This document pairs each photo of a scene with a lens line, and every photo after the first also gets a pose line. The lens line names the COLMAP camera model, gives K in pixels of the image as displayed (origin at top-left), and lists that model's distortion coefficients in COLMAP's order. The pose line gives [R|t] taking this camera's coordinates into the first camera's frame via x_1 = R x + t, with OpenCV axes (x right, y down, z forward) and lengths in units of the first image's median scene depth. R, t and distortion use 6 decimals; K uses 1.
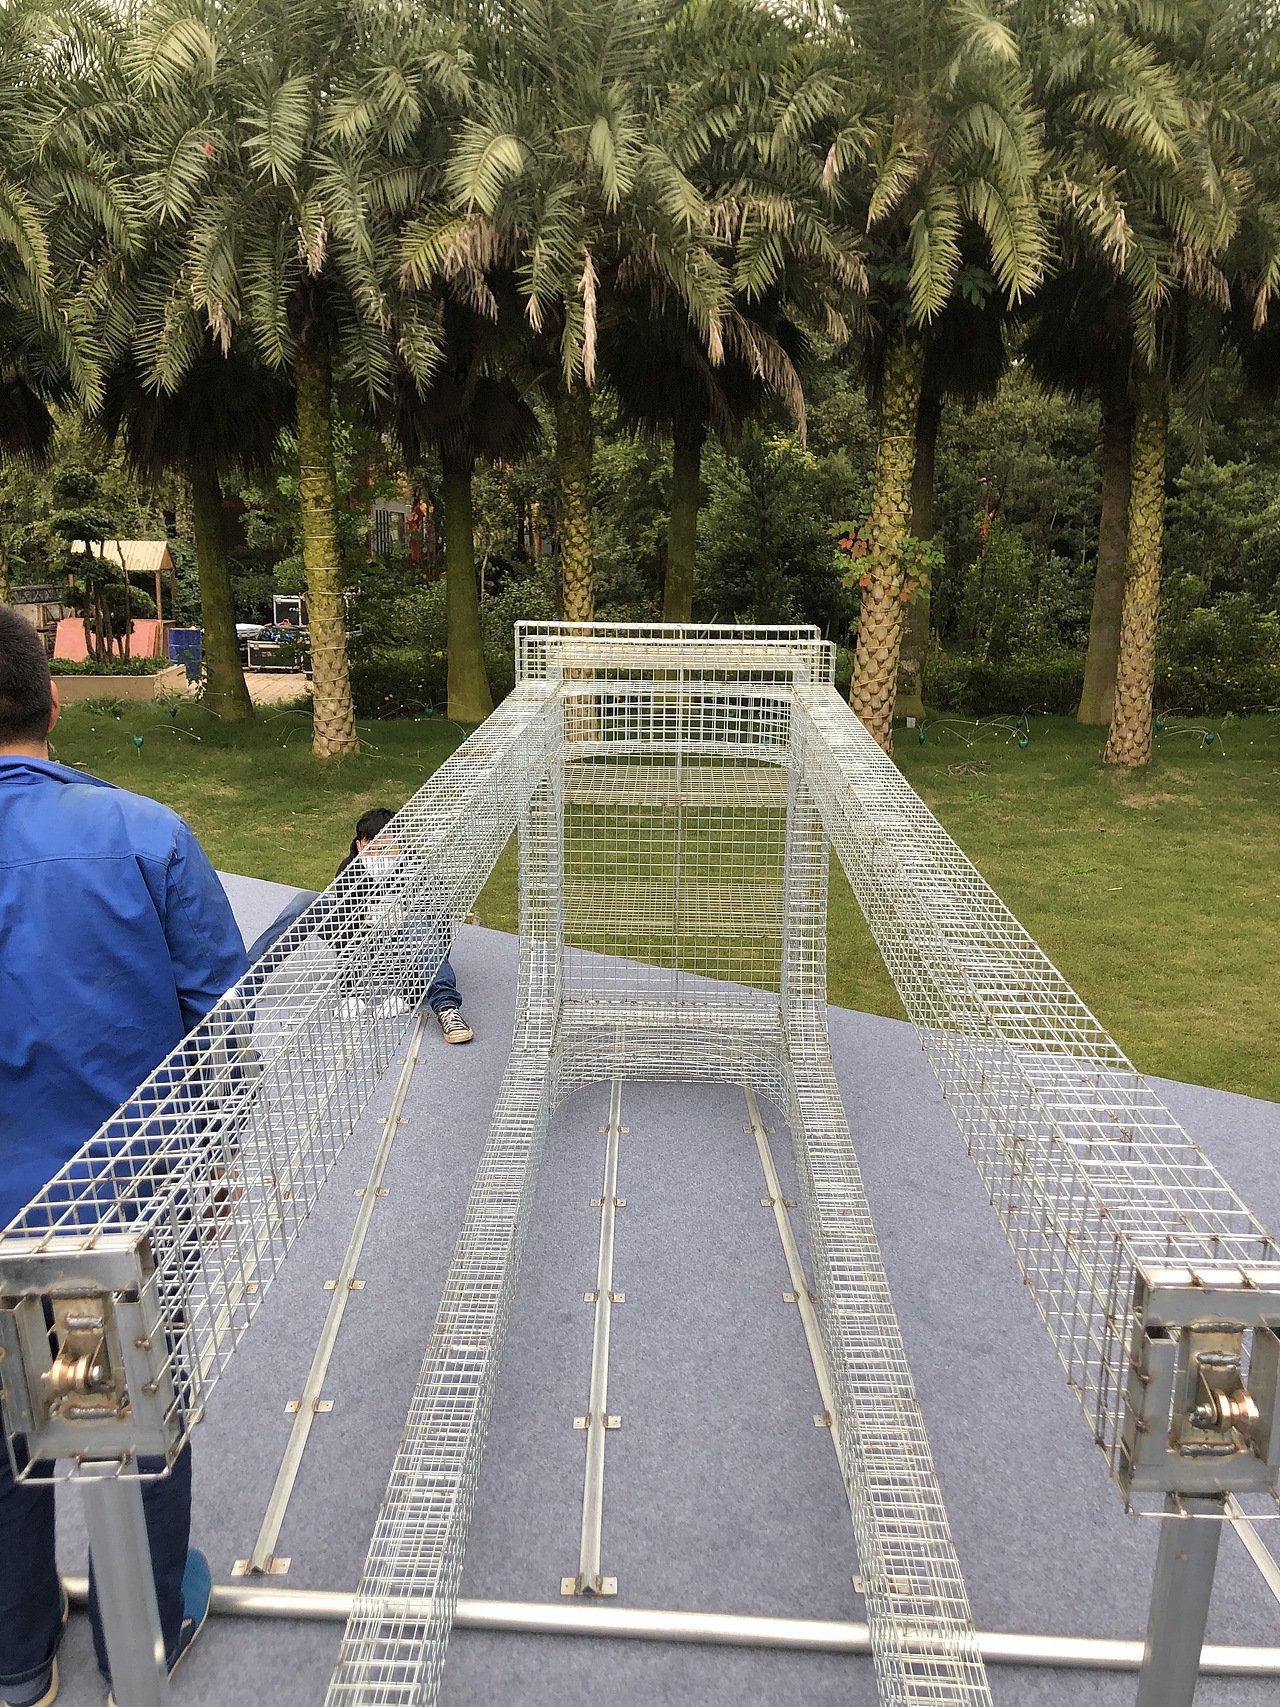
lens RADIAL K [[1375.4, 0, 640.0], [0, 1375.4, 853.5], [0, 0, 1]] dist [0.006048, 0.007336]
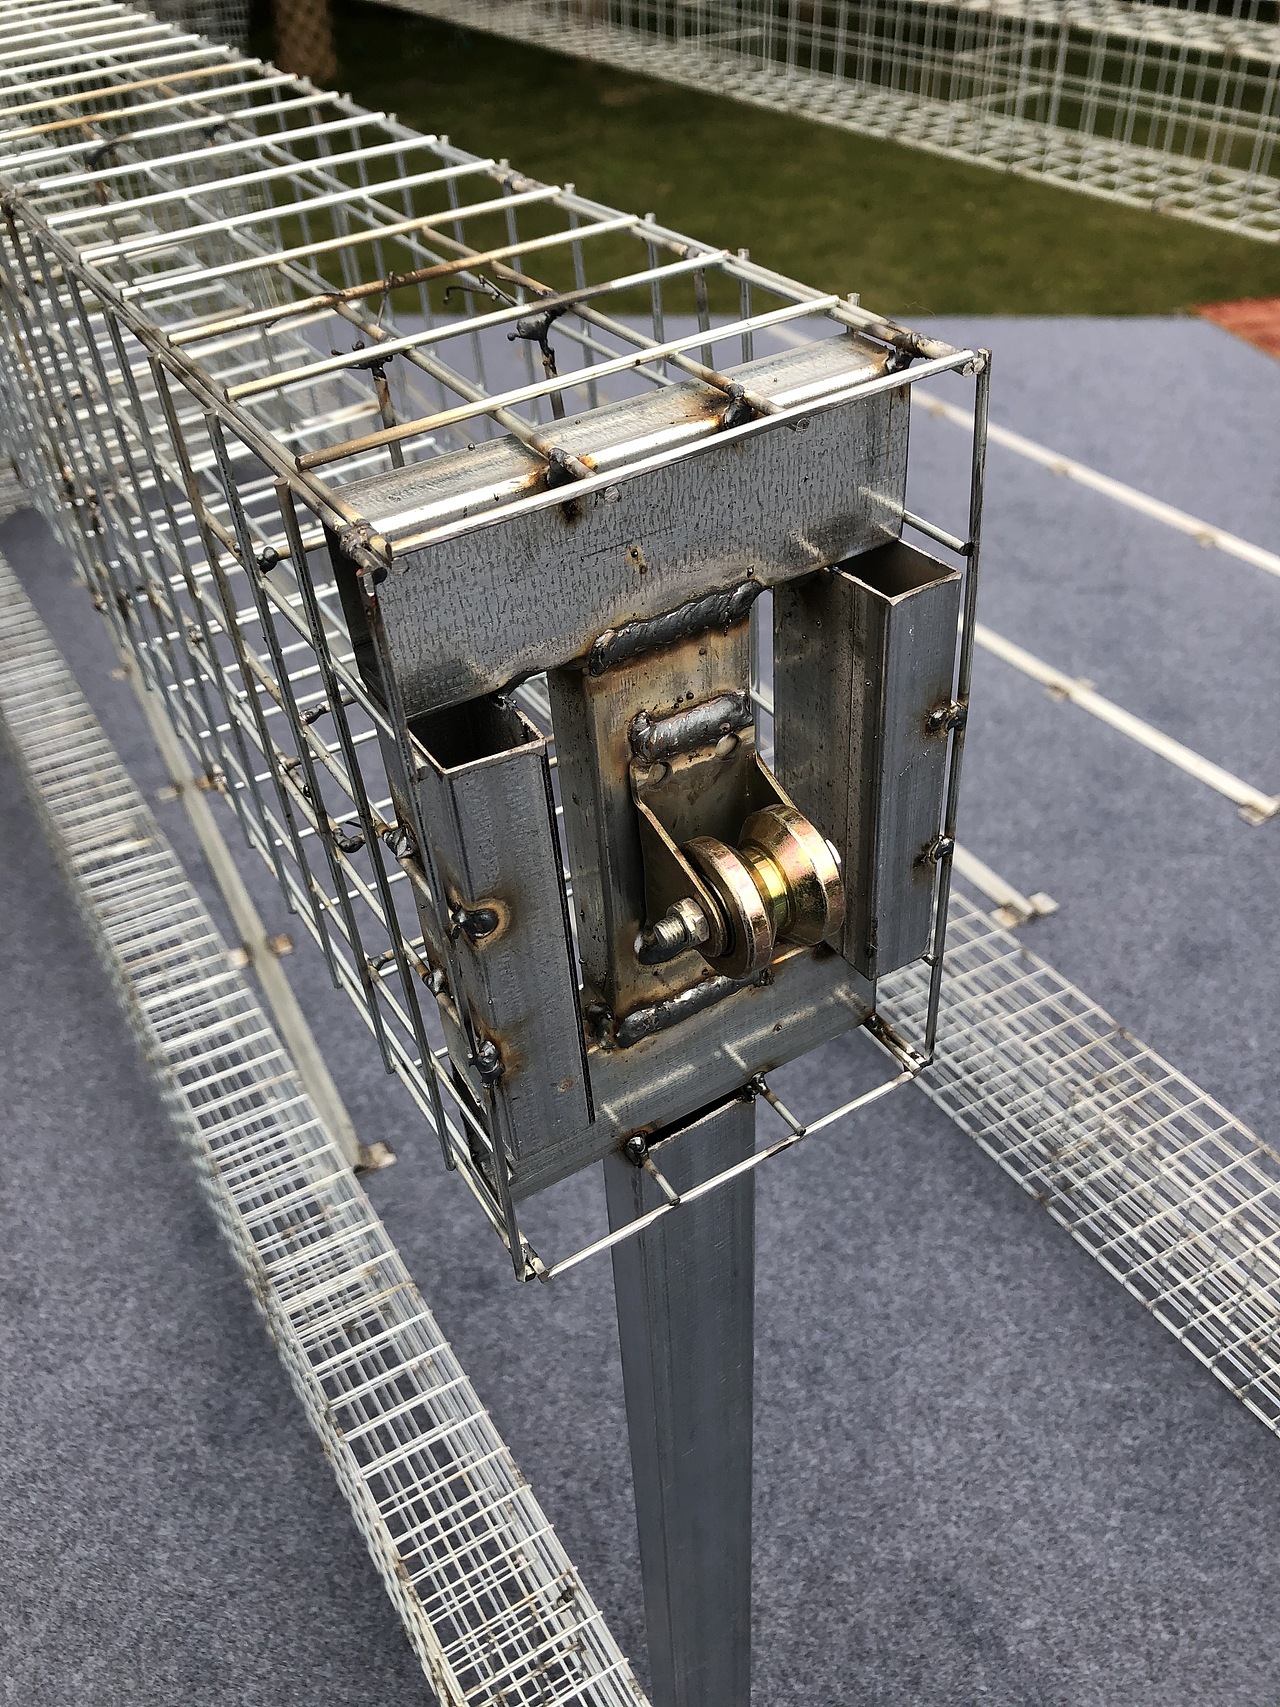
lens RADIAL K [[1375.4, 0, 640.0], [0, 1375.4, 853.5], [0, 0, 1]] dist [0.006048, 0.007336]
pose [[0.823276, -0.387103, 0.415172, 0.292955], [0.155337, 0.857118, 0.491140, 0.254353], [-0.545973, -0.339853, 0.765776, 0.795907]]
